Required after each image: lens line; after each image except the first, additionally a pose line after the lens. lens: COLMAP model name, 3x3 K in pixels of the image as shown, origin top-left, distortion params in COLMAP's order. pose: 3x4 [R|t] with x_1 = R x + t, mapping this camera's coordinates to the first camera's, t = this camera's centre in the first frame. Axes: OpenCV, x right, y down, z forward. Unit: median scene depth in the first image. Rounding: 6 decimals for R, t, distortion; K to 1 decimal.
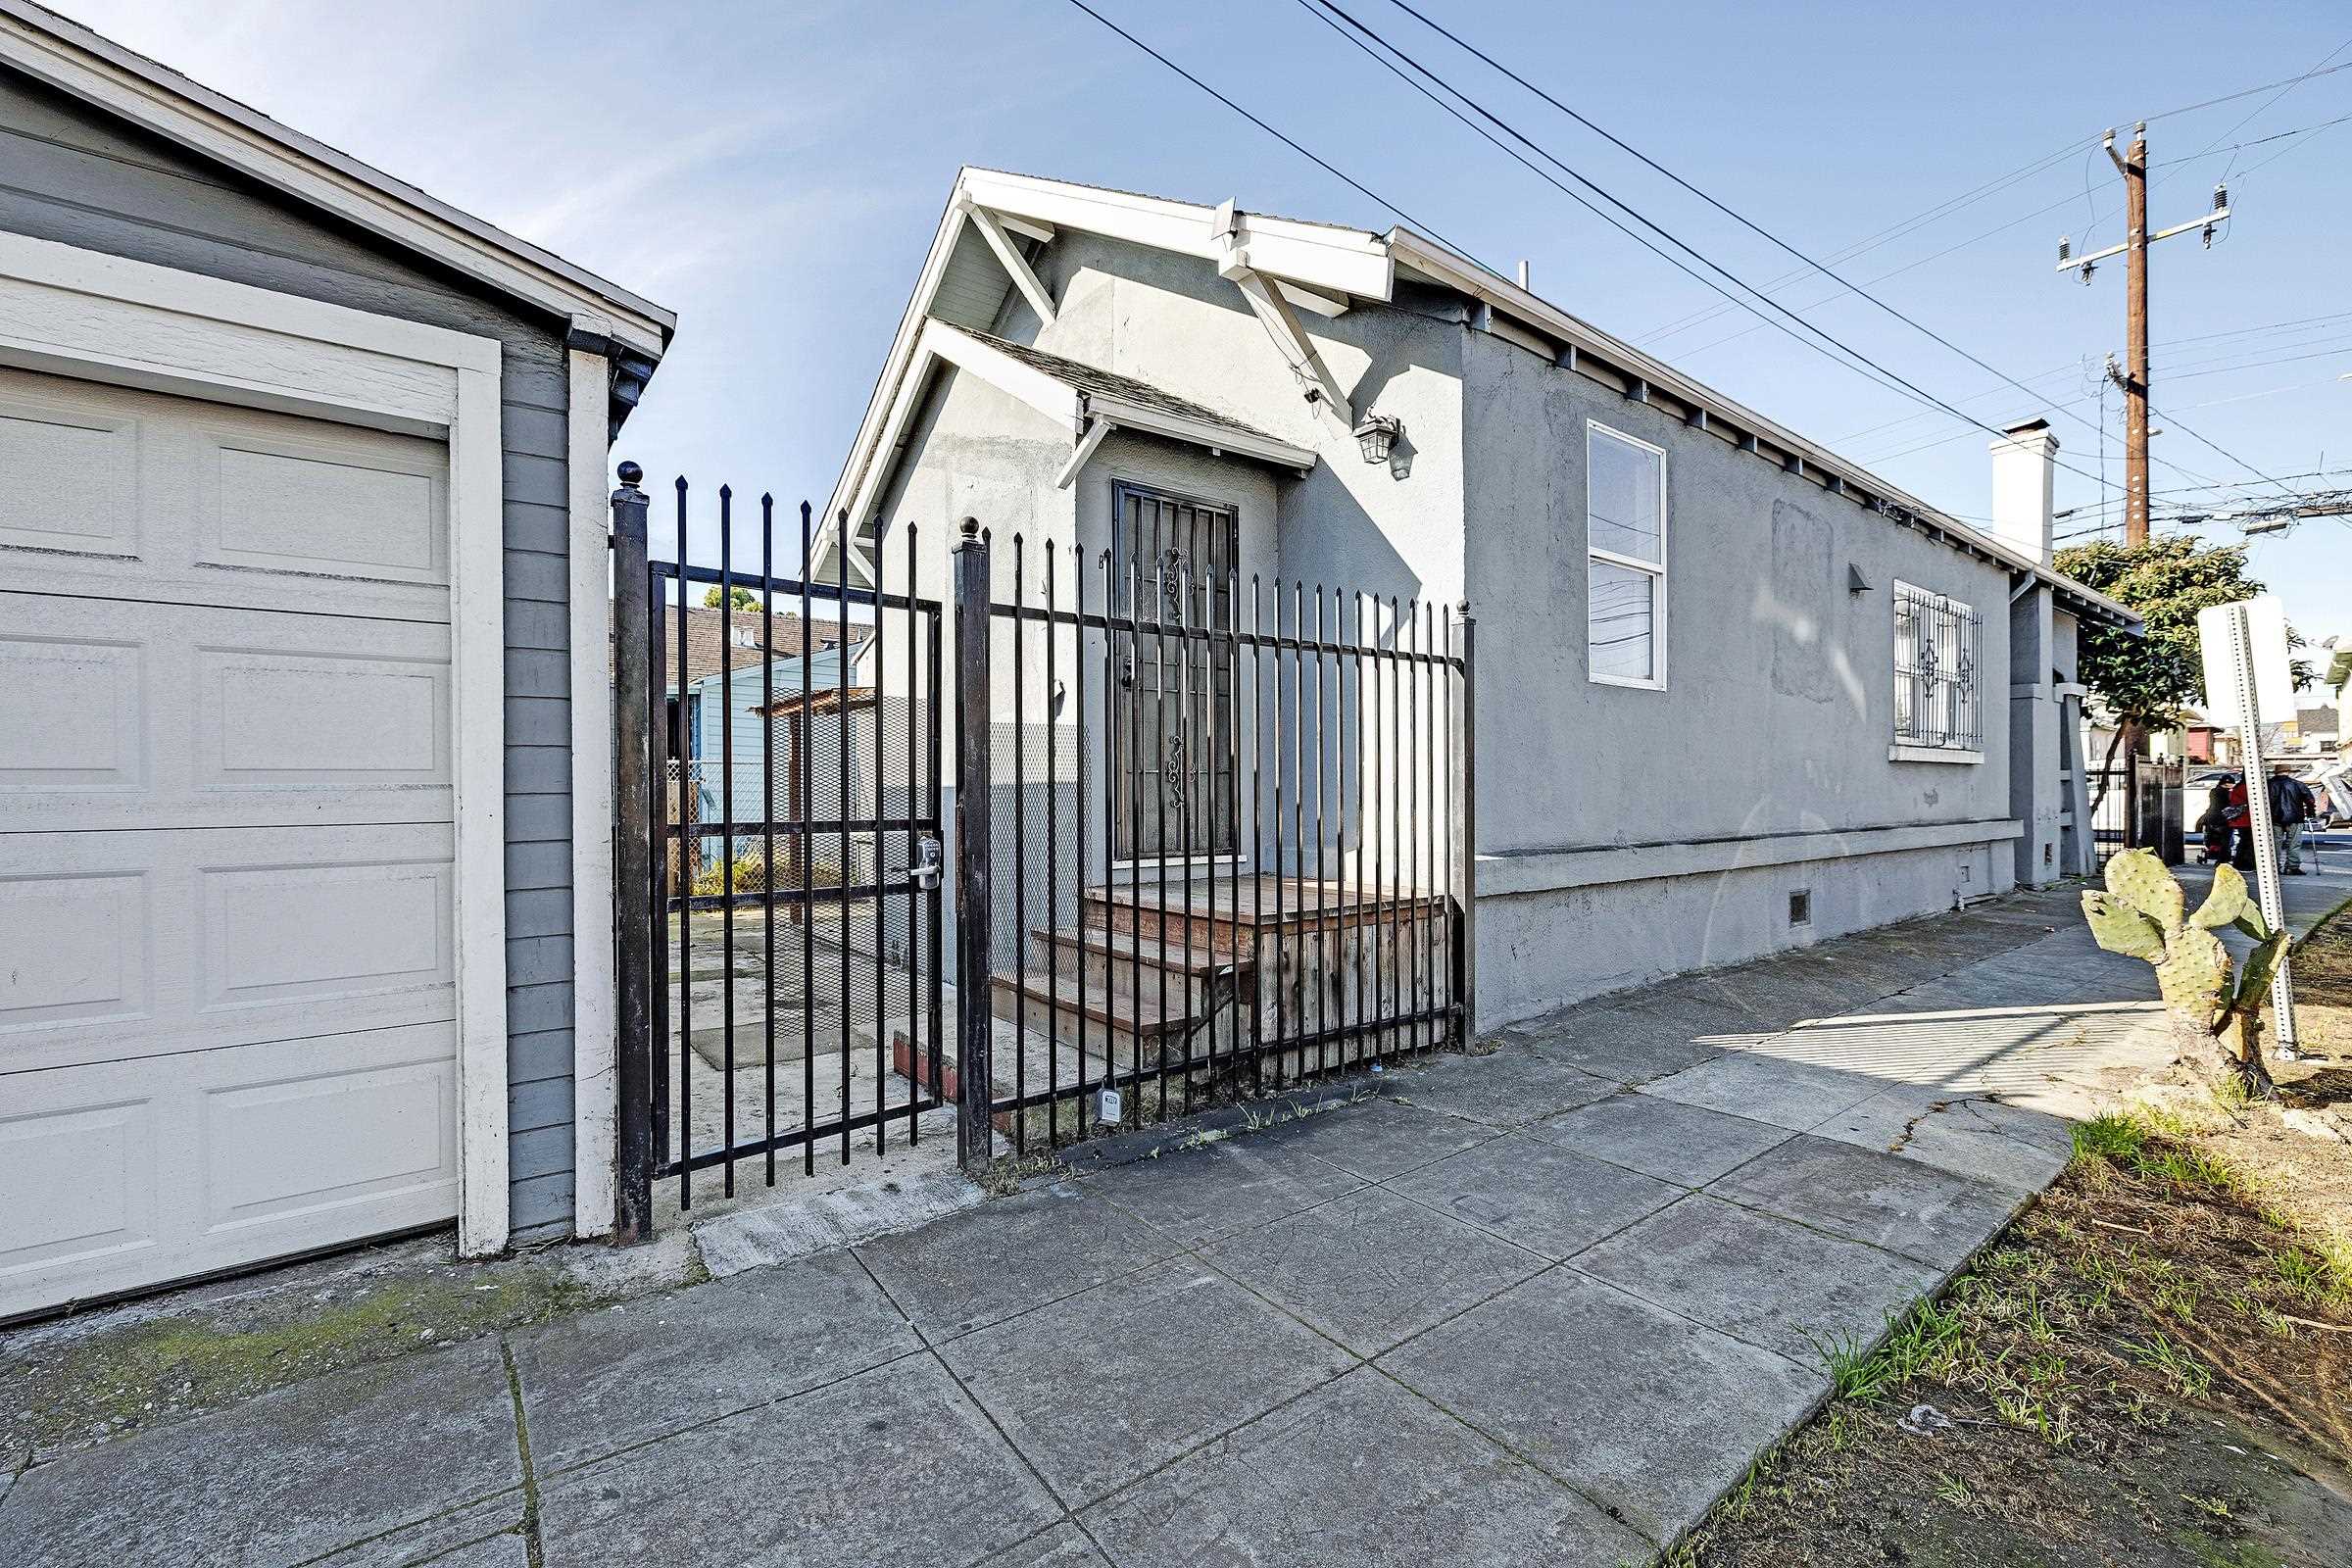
lens RADIAL K [[981.0, 0, 1169.0], [0, 981.0, 787.3], [0, 0, 1]] dist [-0.000610, -0.000110]
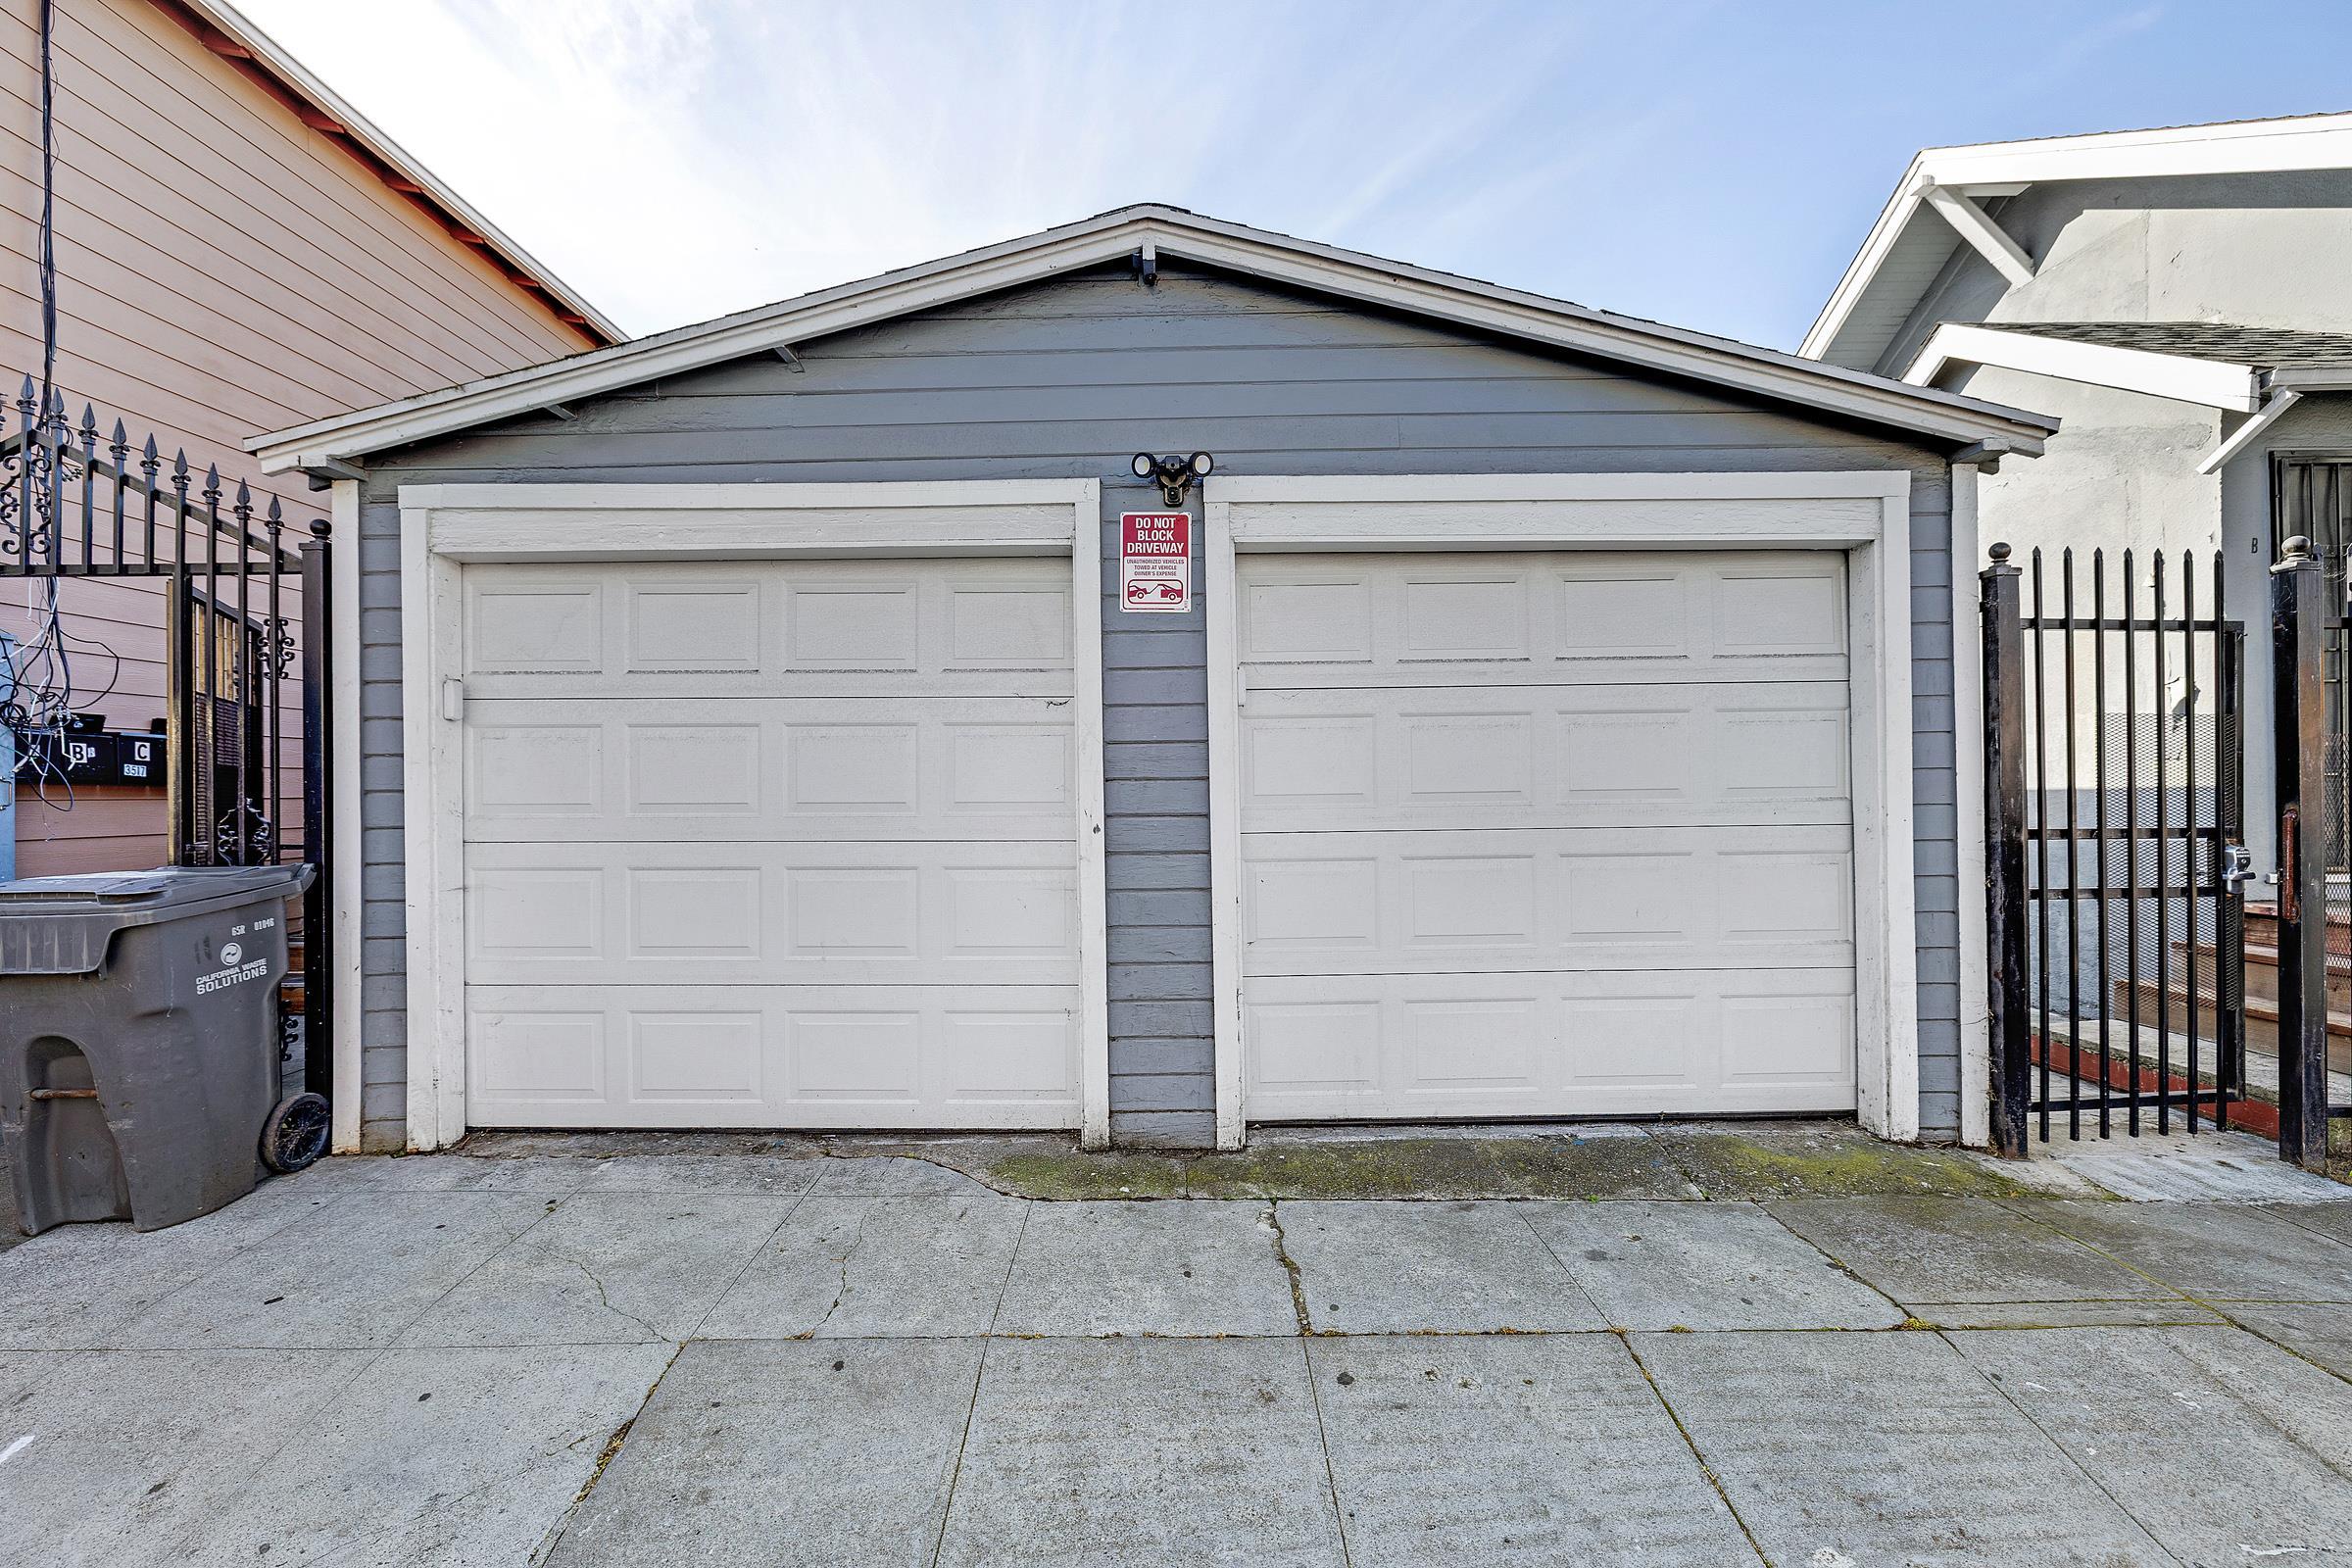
lens RADIAL K [[979.9, 0, 1166.1], [0, 979.9, 789.9], [0, 0, 1]] dist [0.000489, -0.000446]
pose [[0.798536, -0.003284, -0.601938, -0.235200], [0.006478, 0.999974, 0.003140, -0.008346], [0.601912, -0.006407, 0.798537, -0.240210]]
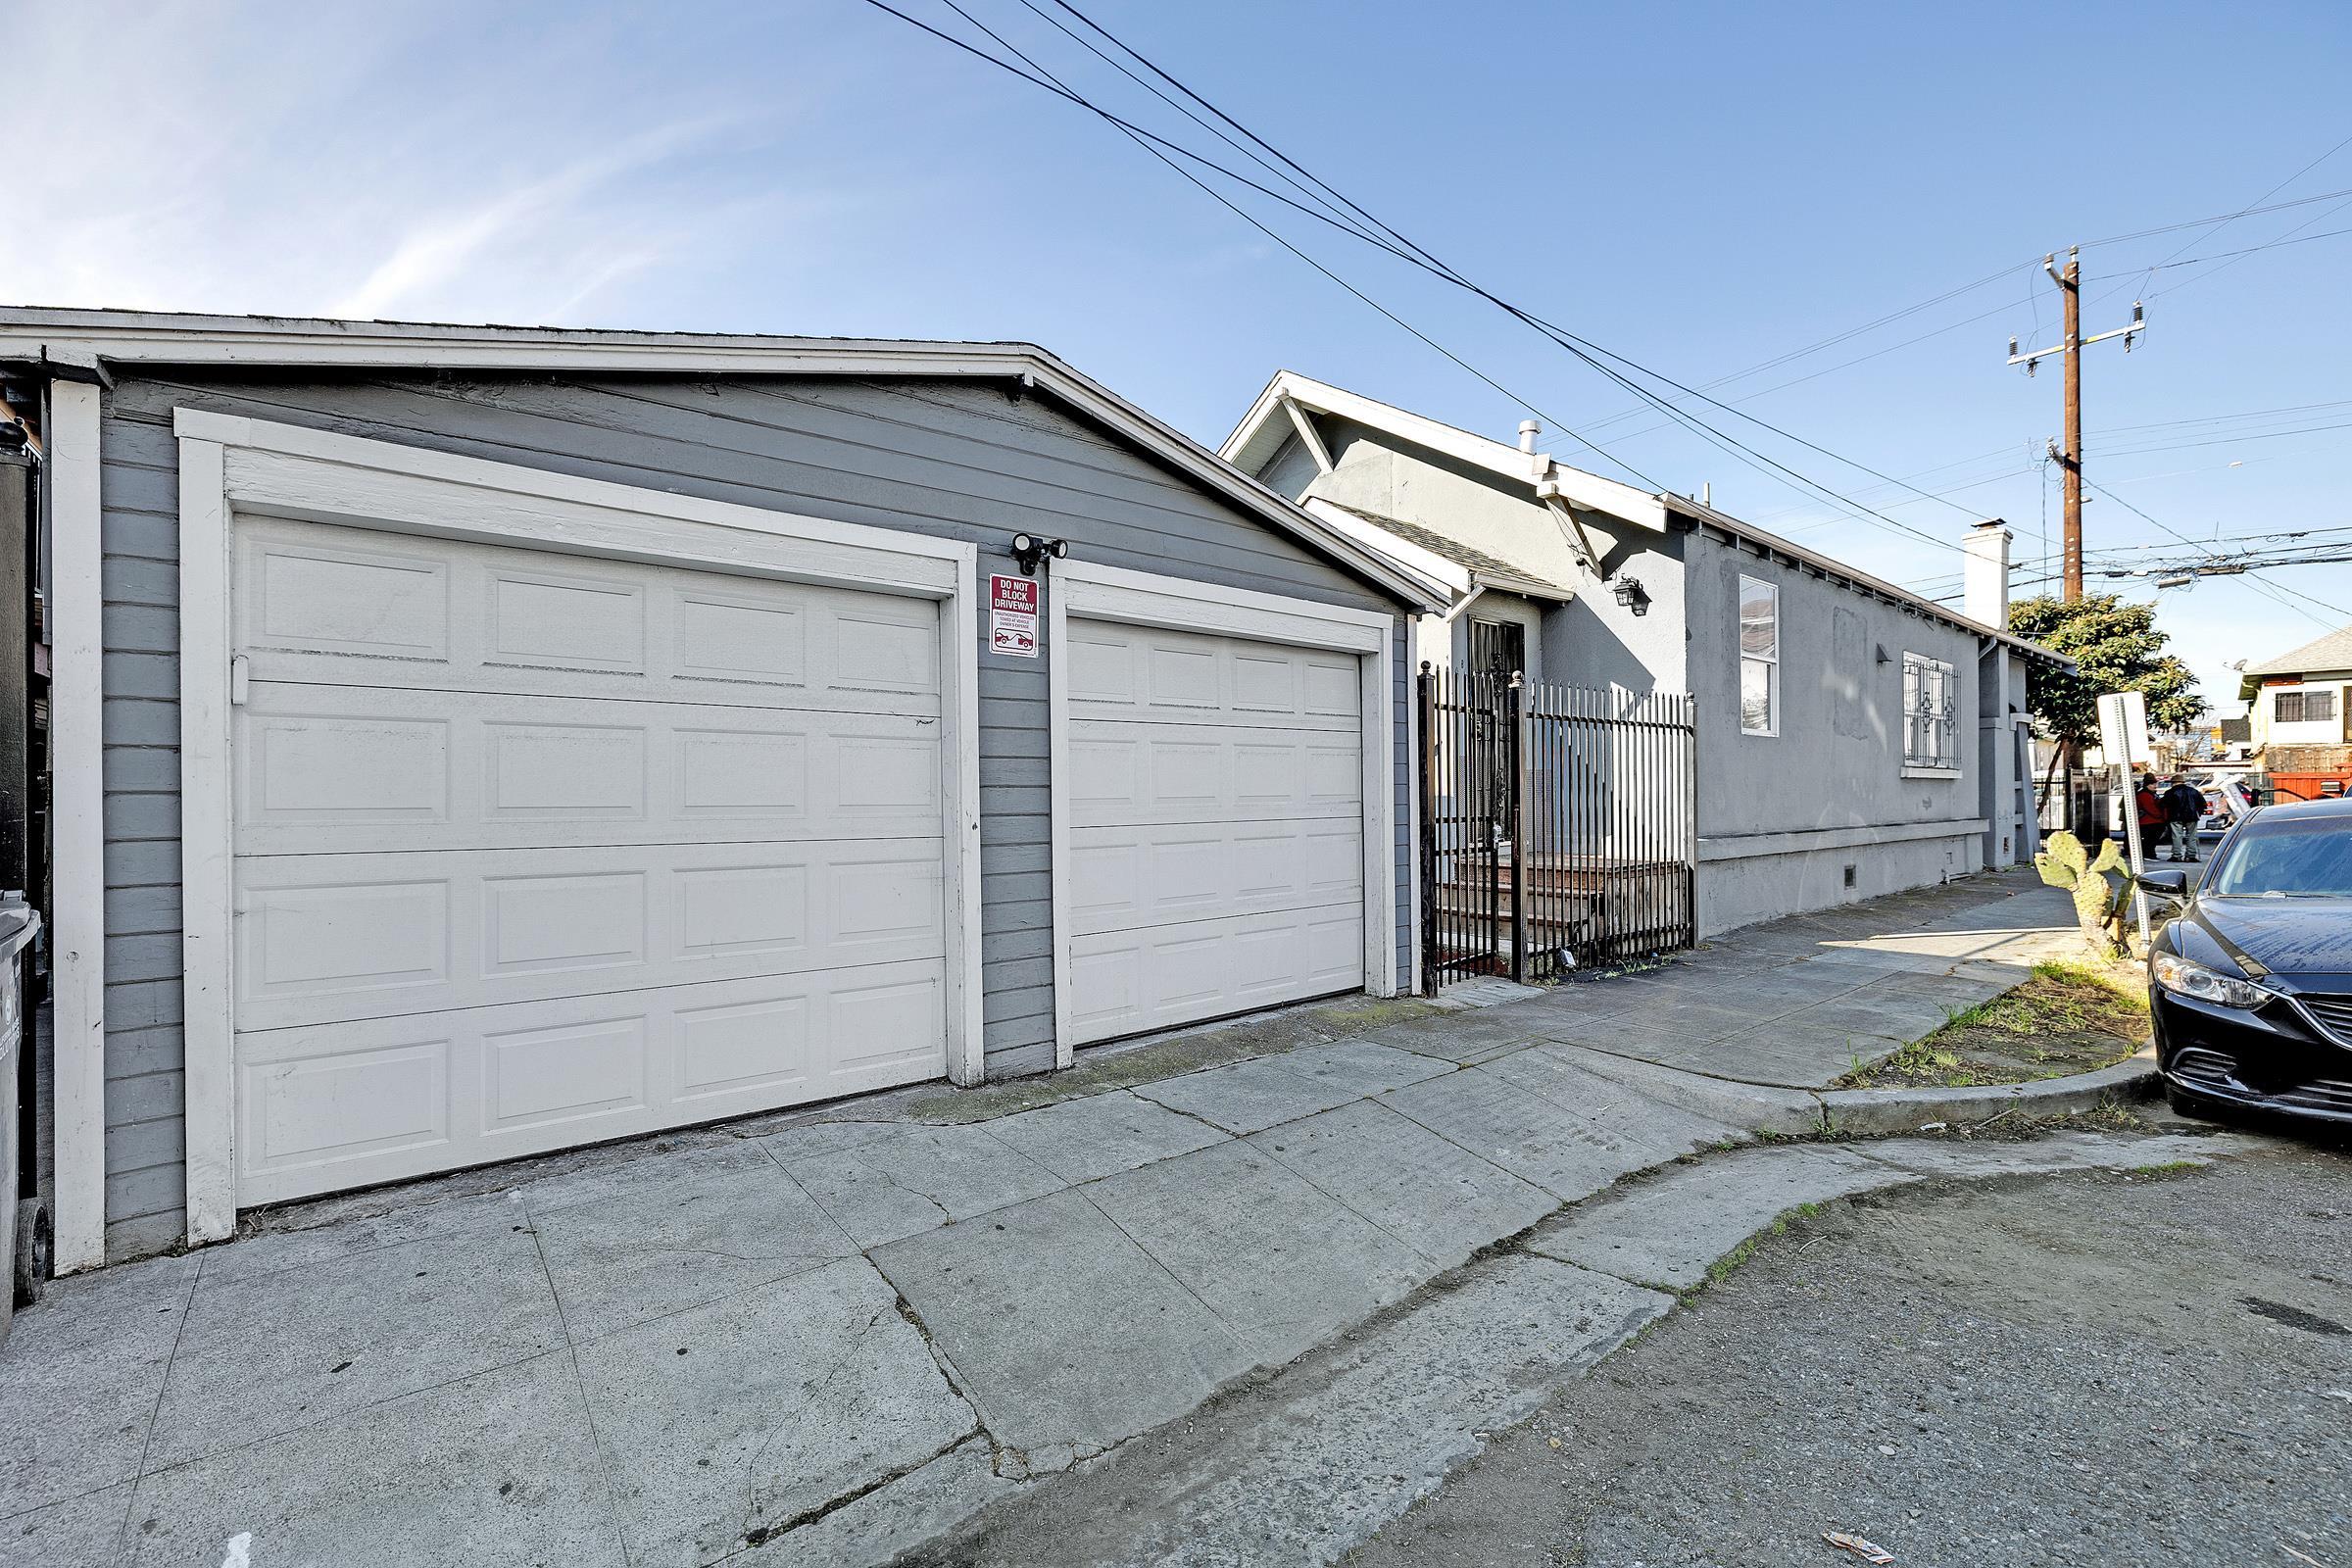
lens RADIAL K [[983.4, 0, 1166.8], [0, 983.4, 789.9], [0, 0, 1]] dist [-0.000154, 0.000041]
pose [[0.999504, -0.001475, 0.031459, -0.446786], [0.001564, 0.999995, -0.002793, -0.008125], [-0.031455, 0.002841, 0.999501, -0.469733]]
